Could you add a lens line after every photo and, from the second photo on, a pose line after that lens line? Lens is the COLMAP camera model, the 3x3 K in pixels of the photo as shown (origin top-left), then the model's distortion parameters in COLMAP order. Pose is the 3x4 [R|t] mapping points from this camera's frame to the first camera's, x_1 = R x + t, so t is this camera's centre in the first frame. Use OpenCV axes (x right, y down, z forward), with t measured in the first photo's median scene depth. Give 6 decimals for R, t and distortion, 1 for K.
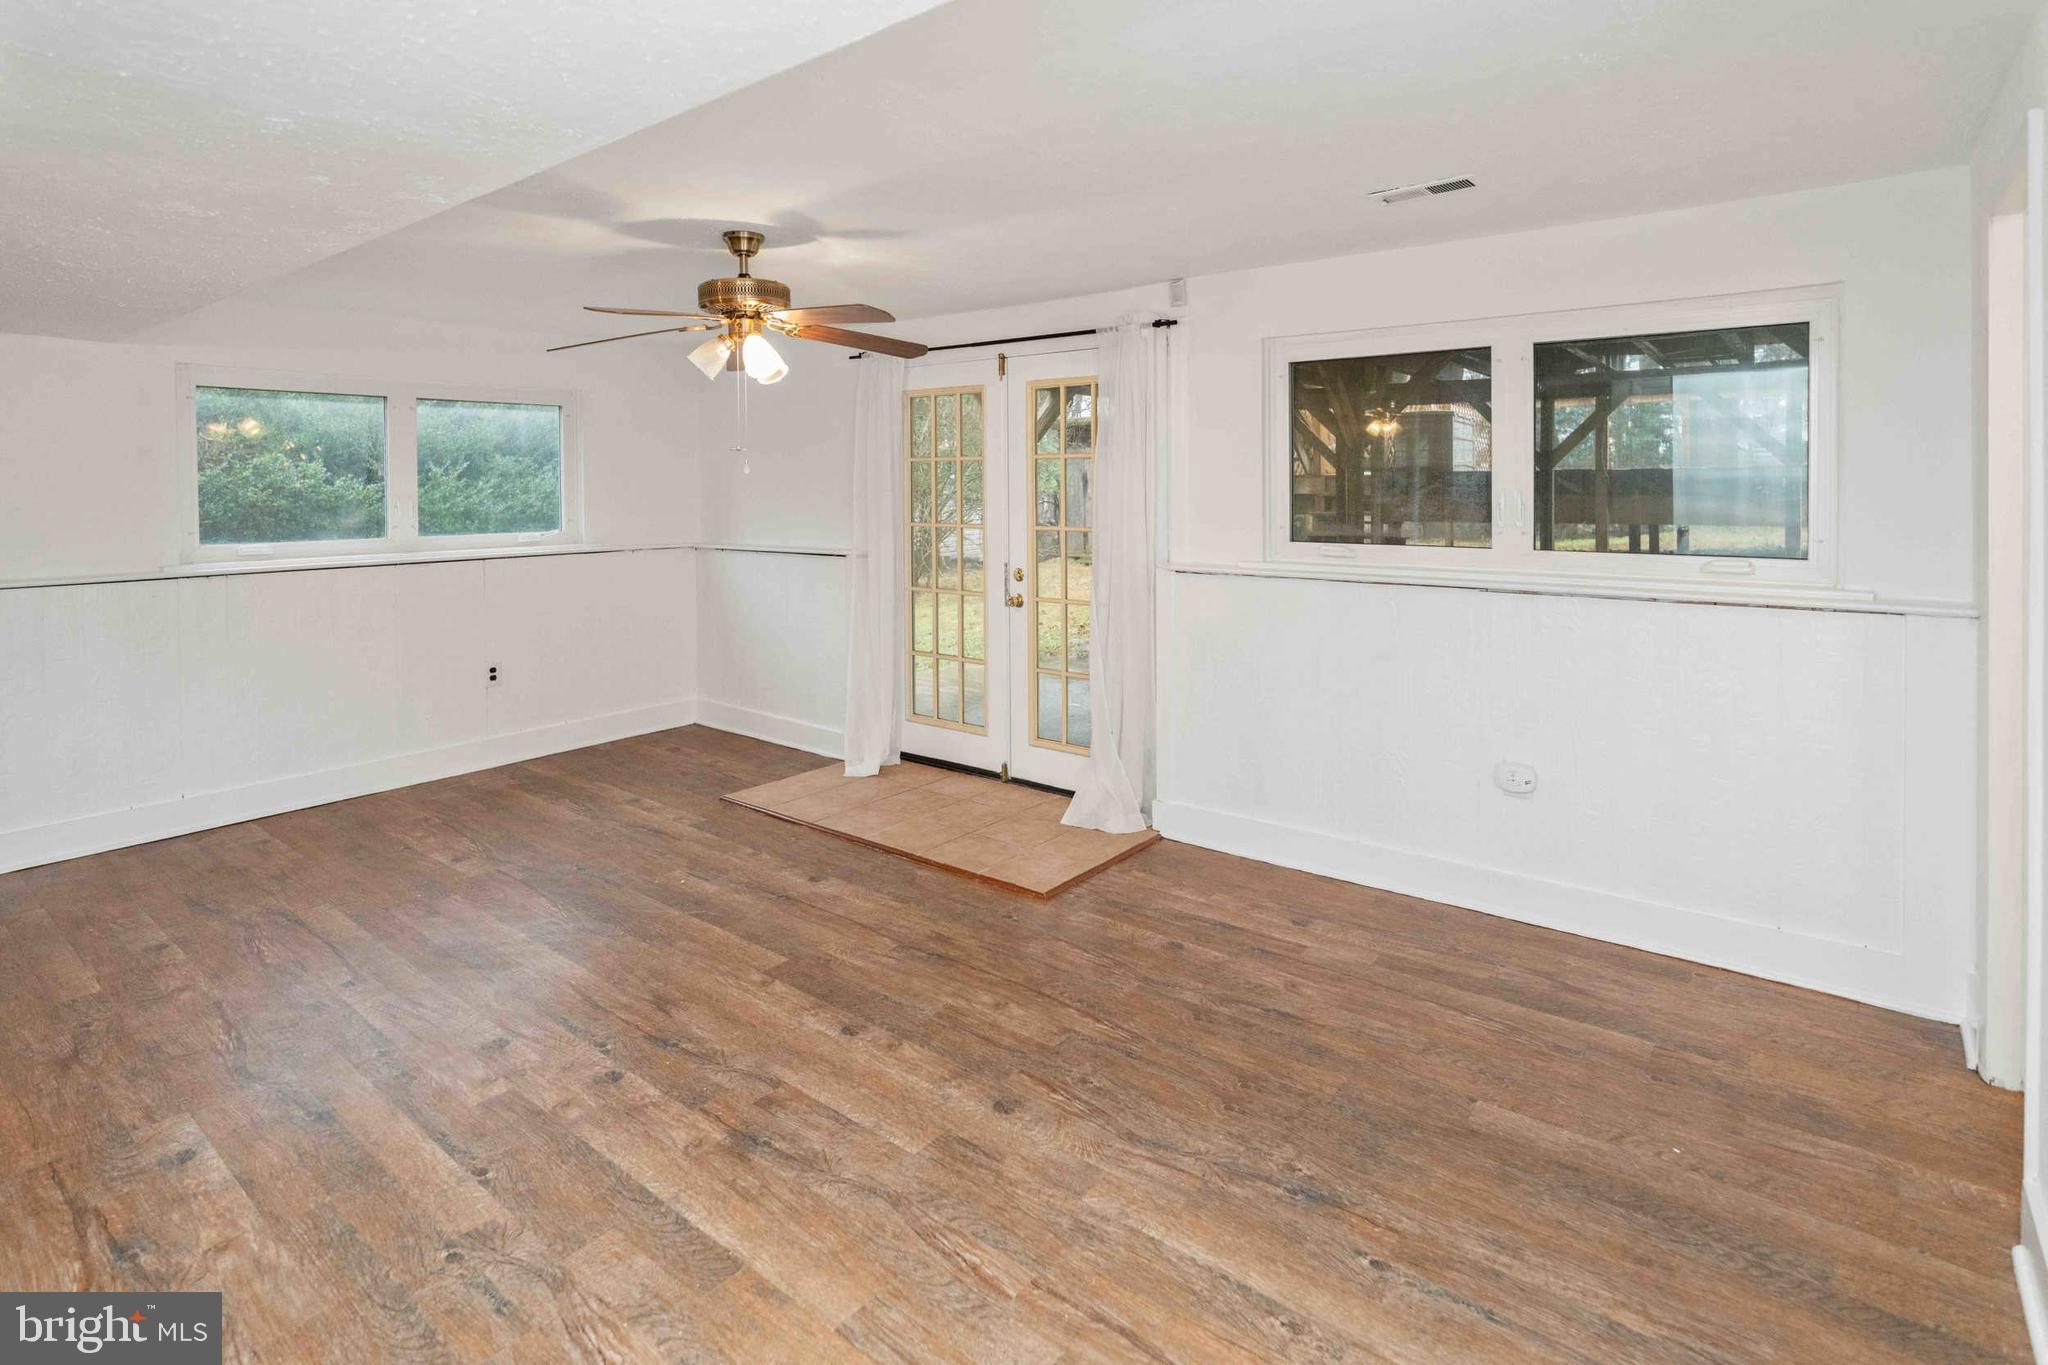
lens RADIAL K [[999.8, 0, 1024.0], [0, 999.8, 682.5], [0, 0, 1]] dist [-0.002066, 0.000621]
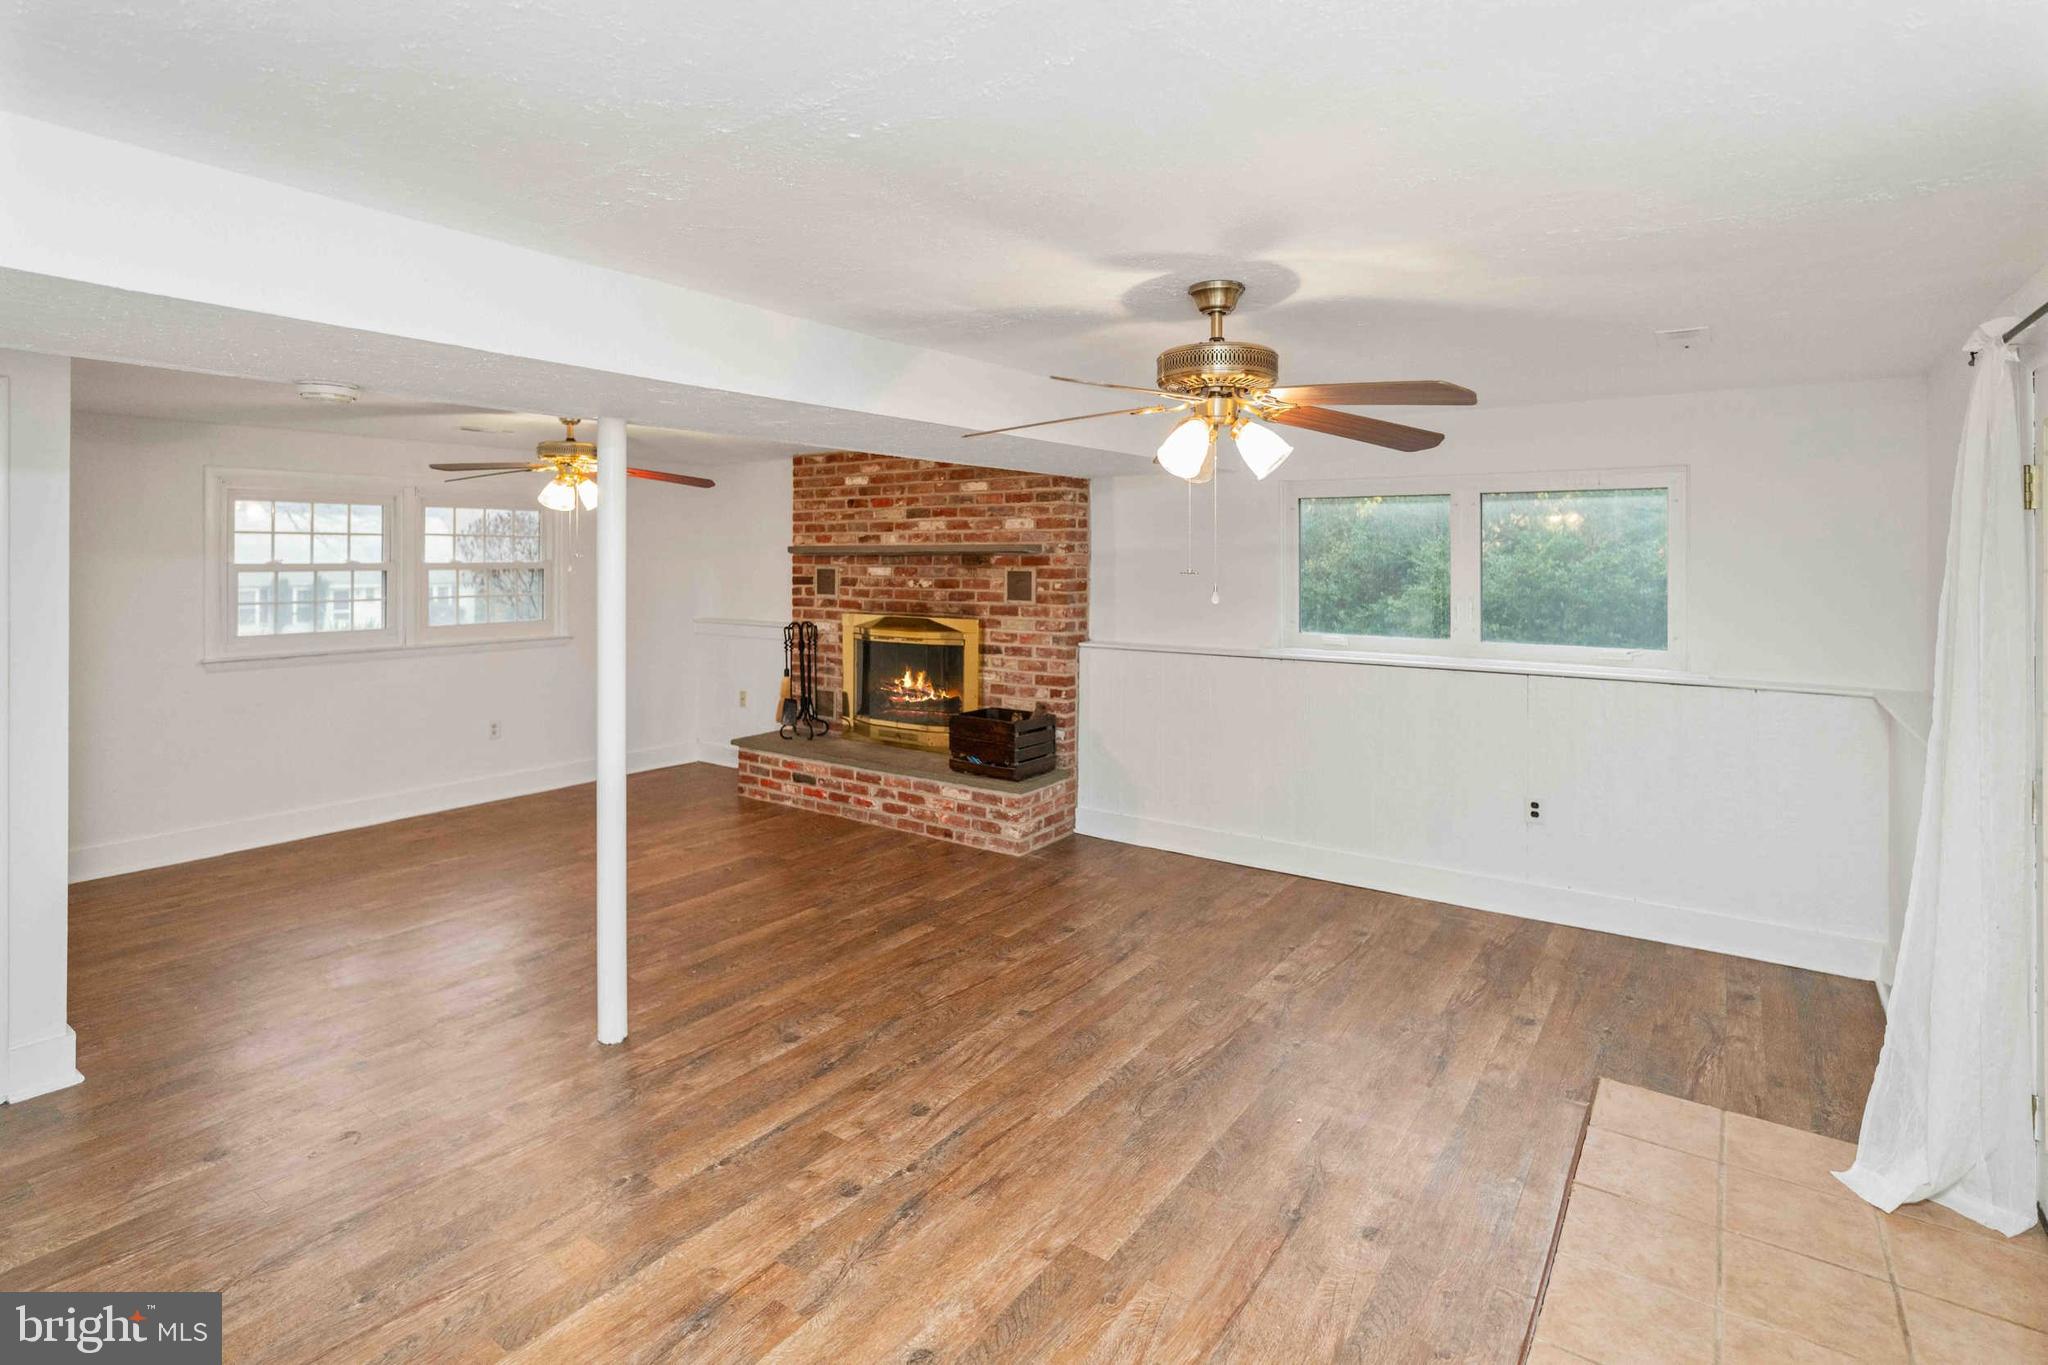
lens RADIAL K [[1015.3, 0, 1024.0], [0, 1015.3, 682.5], [0, 0, 1]] dist [-0.013978, 0.000182]
pose [[0.057354, 0.133447, -0.989395, 0.528005], [-0.194754, 0.973483, 0.120011, -0.256342], [0.979174, 0.185805, 0.081822, 0.962411]]
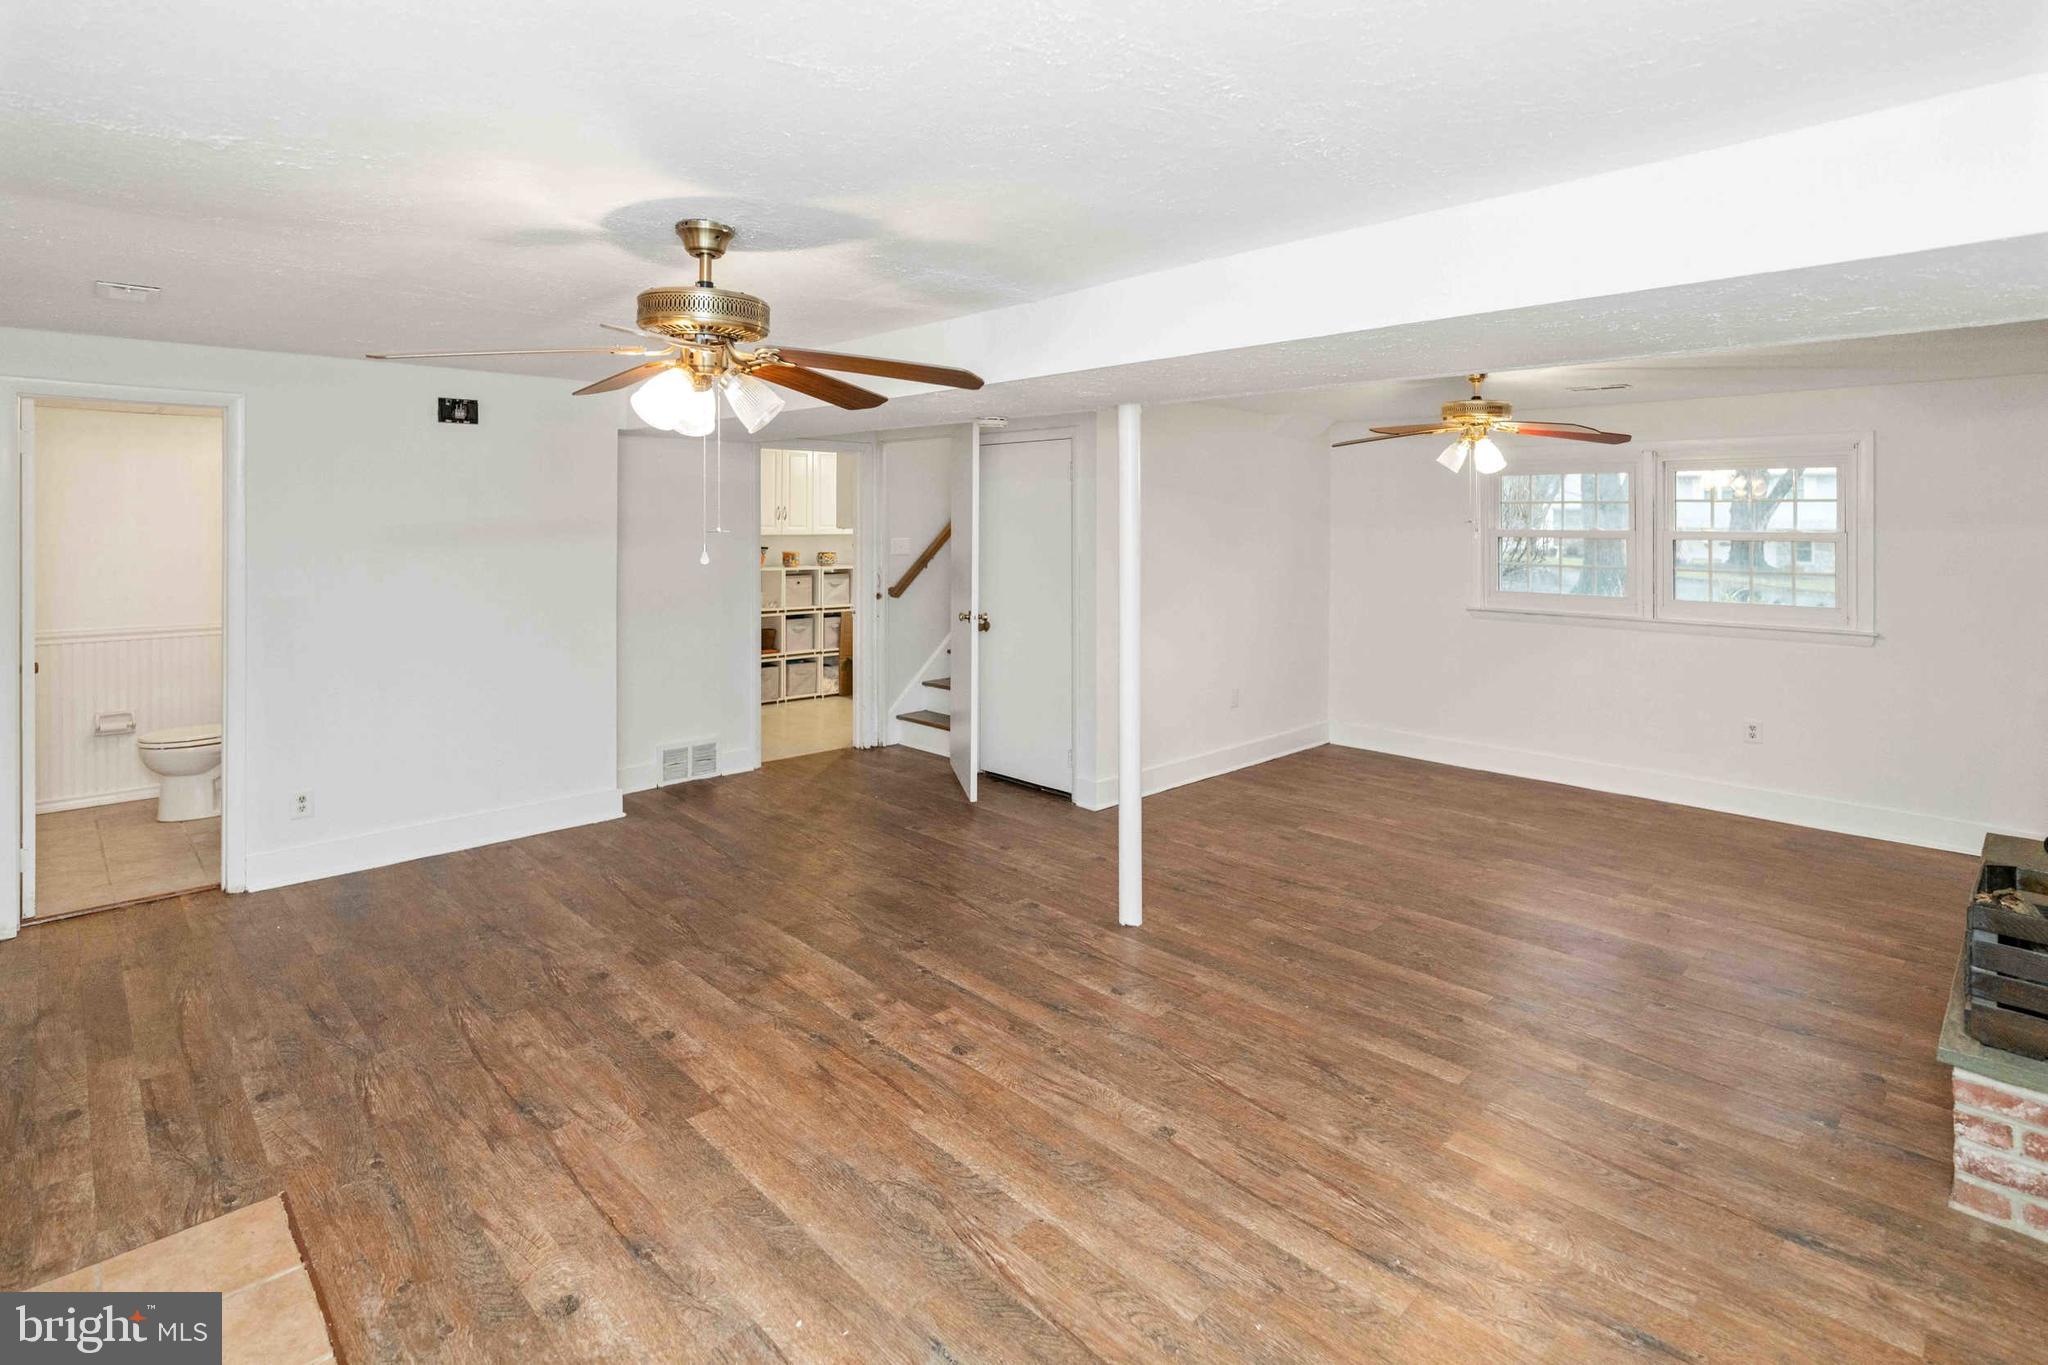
lens RADIAL K [[972.2, 0, 1032.7], [0, 972.2, 714.5], [0, 0, 1]] dist [-0.010687, 0.000363]
pose [[-0.993537, -0.018532, 0.111983, -0.749956], [0.025517, 0.924859, 0.379452, -0.435823], [-0.110601, 0.379857, -0.918409, 1.934400]]
